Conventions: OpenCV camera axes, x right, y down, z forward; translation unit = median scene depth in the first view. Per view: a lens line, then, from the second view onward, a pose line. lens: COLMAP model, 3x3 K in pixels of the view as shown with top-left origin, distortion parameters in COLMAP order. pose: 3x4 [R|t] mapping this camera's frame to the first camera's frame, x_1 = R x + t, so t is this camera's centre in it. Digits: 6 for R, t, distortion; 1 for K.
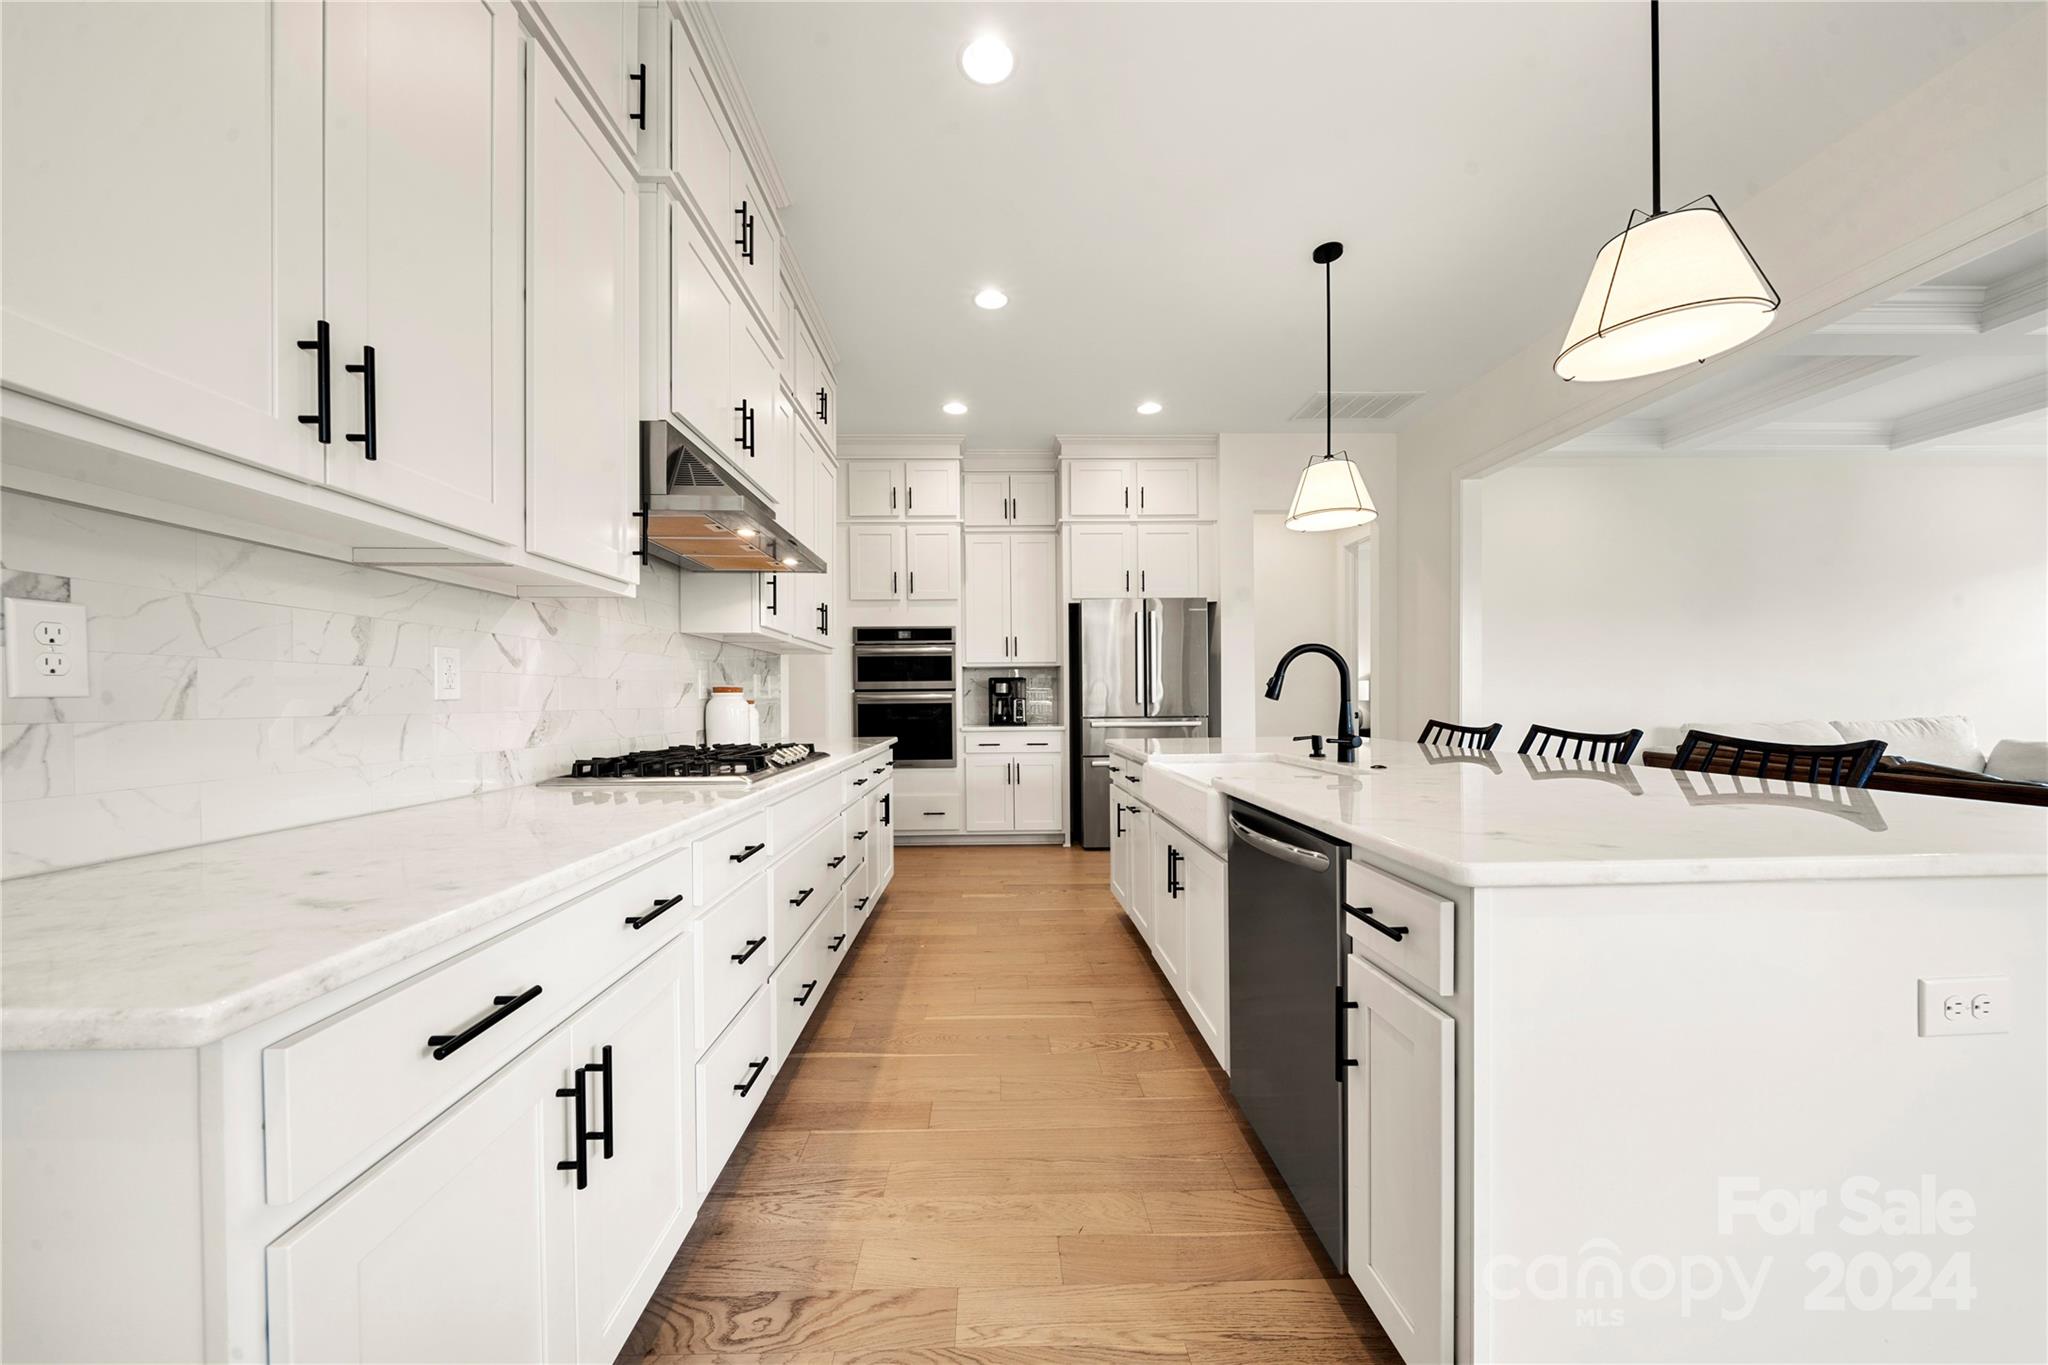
lens RADIAL K [[714.7, 0, 1013.1], [0, 714.7, 705.0], [0, 0, 1]] dist [-0.000771, -0.000095]
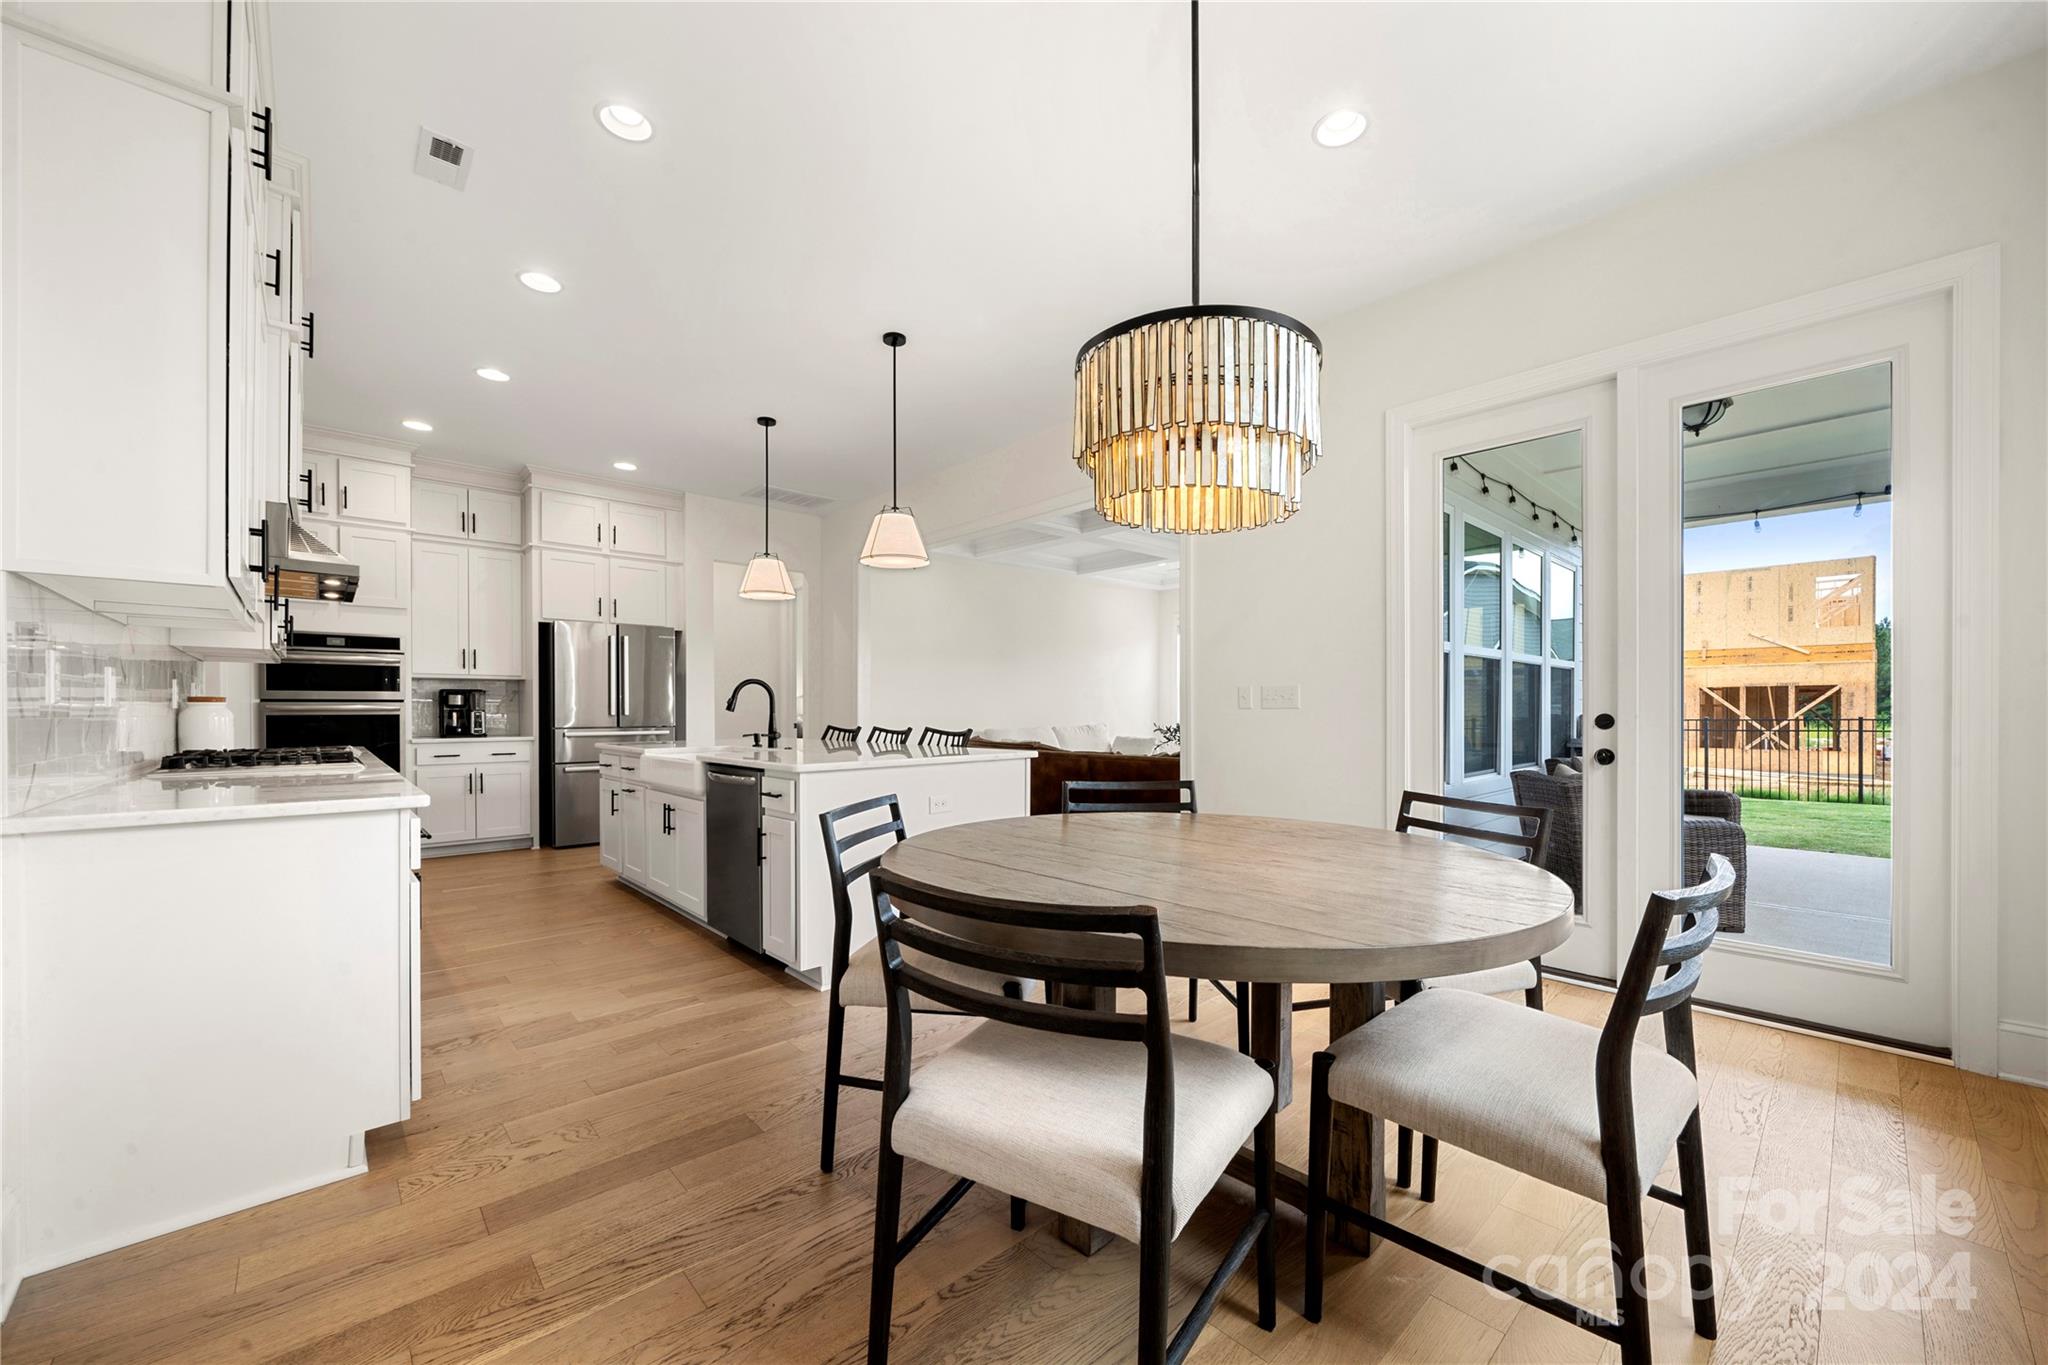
lens RADIAL K [[784.0, 0, 1024.5], [0, 784.0, 715.3], [0, 0, 1]] dist [-0.002353, -0.000249]
pose [[0.756974, 0.003536, 0.653436, -0.139936], [0.000786, 0.999980, -0.006322, 0.006092], [-0.653445, 0.005300, 0.756956, -0.372807]]
